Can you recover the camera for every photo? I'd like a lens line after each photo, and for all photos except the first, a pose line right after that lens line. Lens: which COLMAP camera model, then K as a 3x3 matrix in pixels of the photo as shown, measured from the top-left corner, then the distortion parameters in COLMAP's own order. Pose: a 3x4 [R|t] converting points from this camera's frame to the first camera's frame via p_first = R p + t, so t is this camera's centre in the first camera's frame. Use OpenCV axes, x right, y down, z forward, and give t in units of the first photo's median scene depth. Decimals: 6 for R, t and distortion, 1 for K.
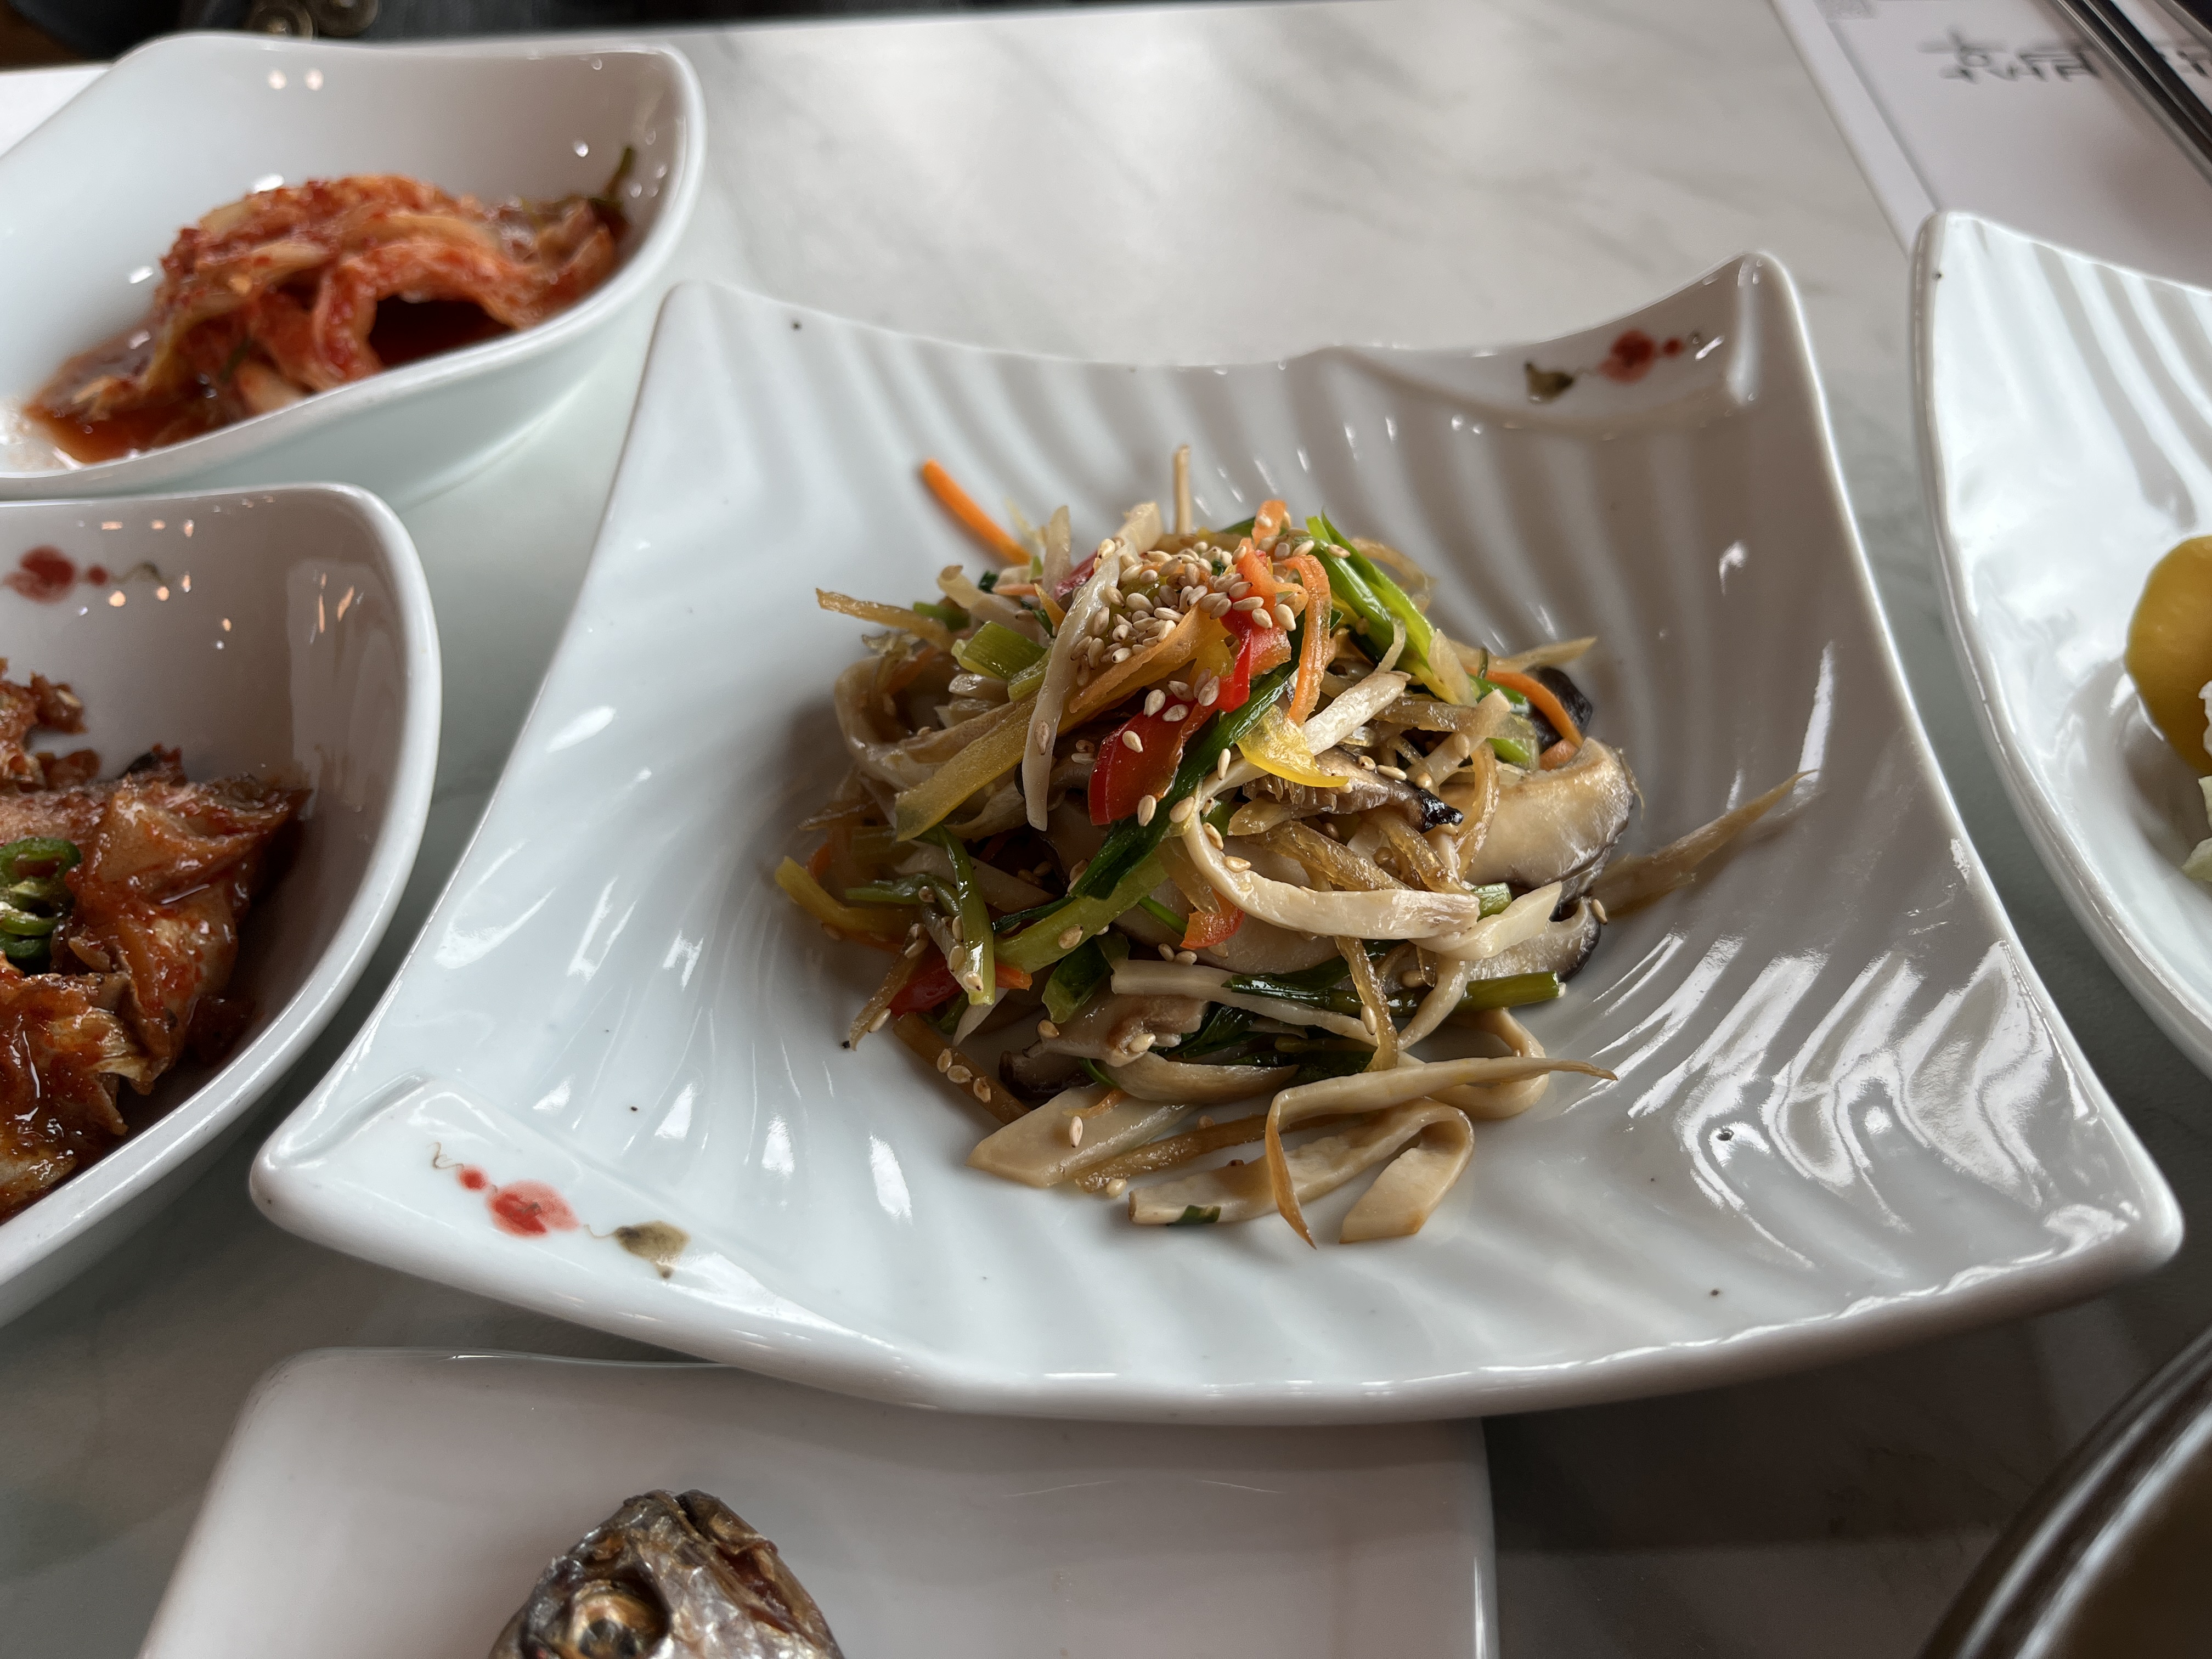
lens RADIAL K [[1683.5, 0, 1106.0], [0, 1683.5, 829.5], [0, 0, 1]] dist [0.082778, -0.153278]
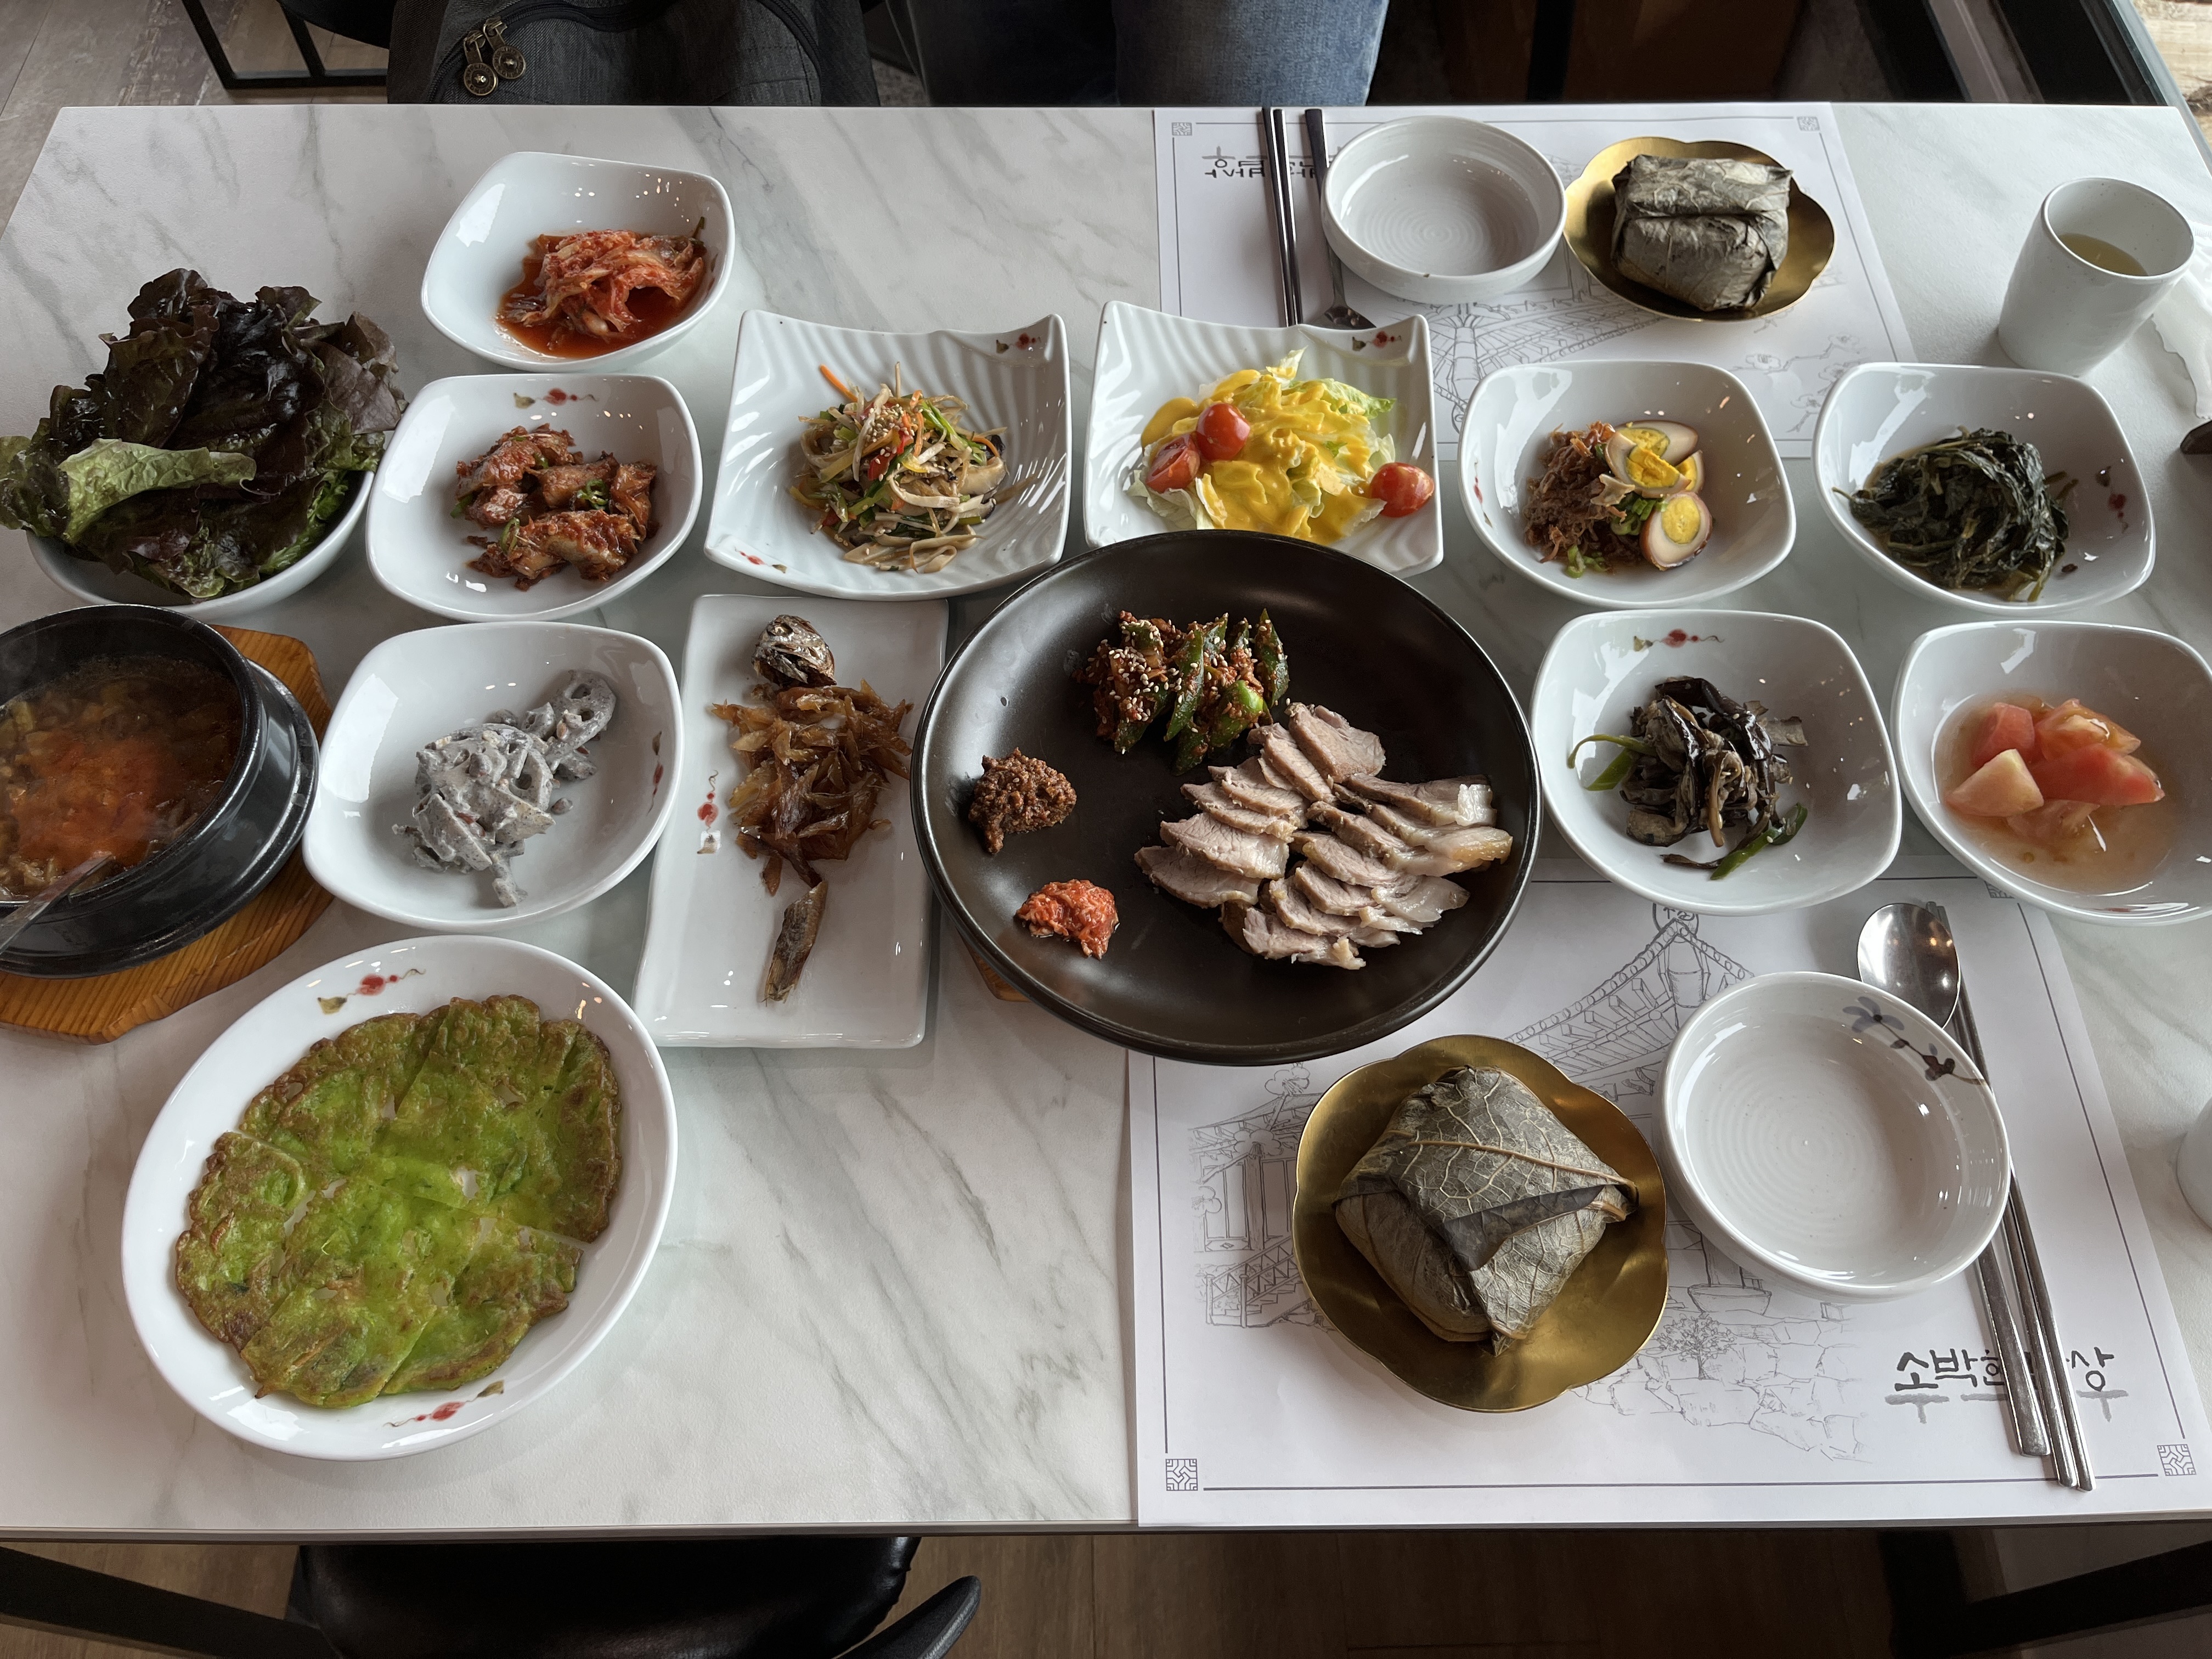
lens RADIAL K [[1683.5, 0, 1106.0], [0, 1683.5, 829.5], [0, 0, 1]] dist [0.082778, -0.153278]
pose [[0.995985, -0.013949, 0.088422, 0.191127], [-0.006704, 0.973387, 0.229069, -0.122136], [-0.089264, -0.228742, 0.969386, -3.299718]]
